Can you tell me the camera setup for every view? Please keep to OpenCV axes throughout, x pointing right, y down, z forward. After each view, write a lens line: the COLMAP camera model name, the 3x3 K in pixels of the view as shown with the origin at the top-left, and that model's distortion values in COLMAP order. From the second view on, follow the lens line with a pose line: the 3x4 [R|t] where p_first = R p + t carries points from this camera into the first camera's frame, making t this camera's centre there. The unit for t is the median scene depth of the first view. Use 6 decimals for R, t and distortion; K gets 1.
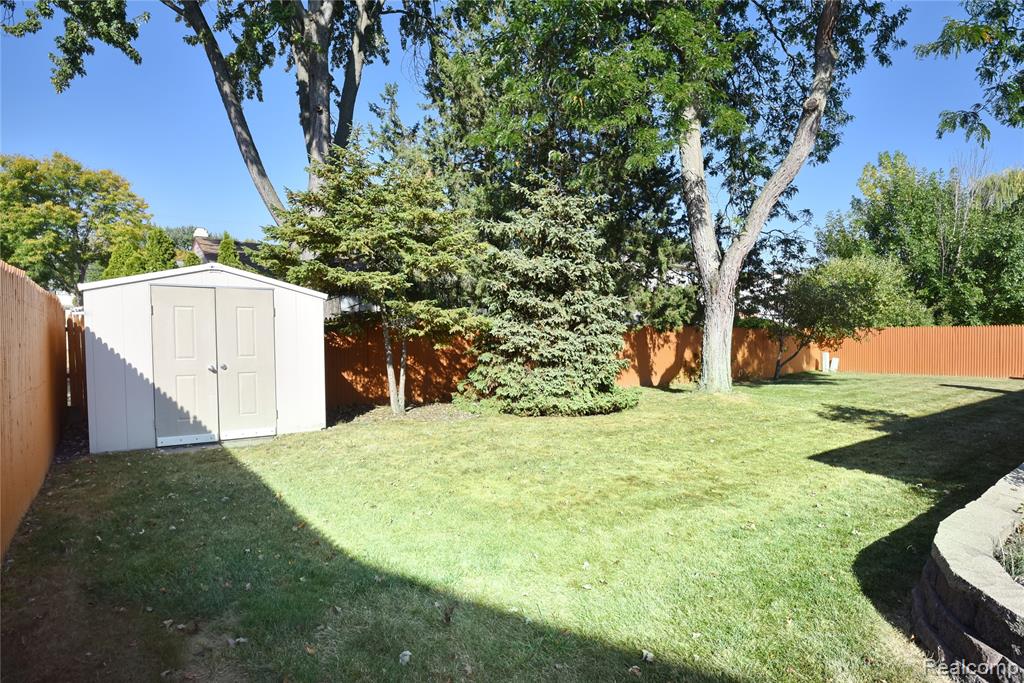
lens RADIAL K [[545.0, 0, 532.0], [0, 545.0, 365.0], [0, 0, 1]] dist [-0.032143, -0.000937]
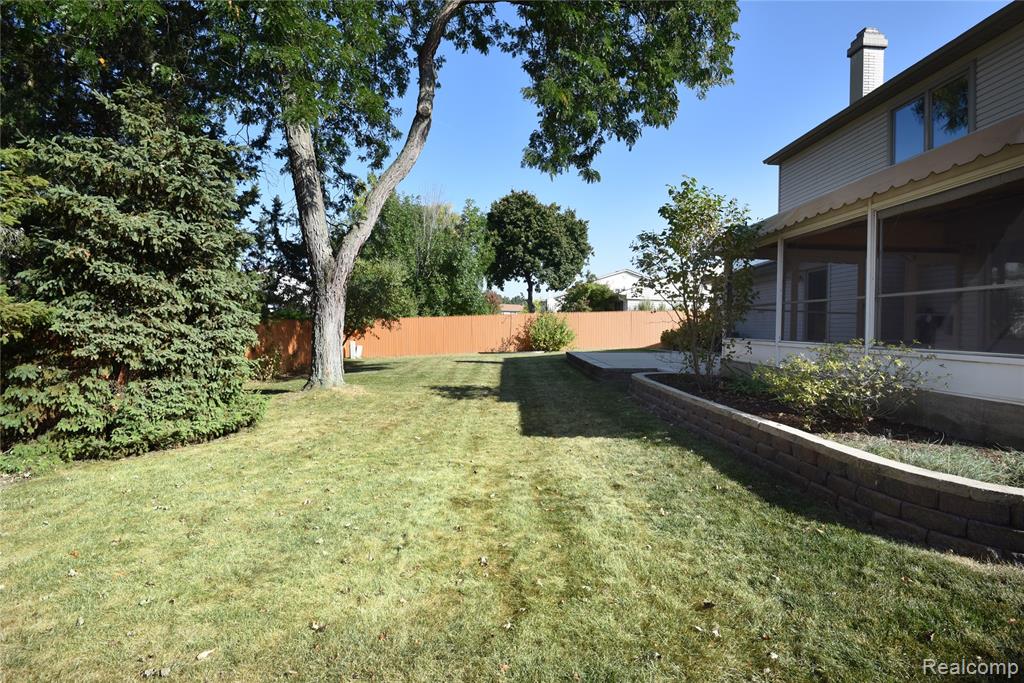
lens RADIAL K [[502.5, 0, 512.0], [0, 502.5, 341.5], [0, 0, 1]] dist [-0.027453, -0.001060]
pose [[0.590469, -0.045229, 0.805792, -0.205209], [0.066963, 0.997731, 0.006933, -0.016221], [-0.804278, 0.049865, 0.592158, 0.277547]]
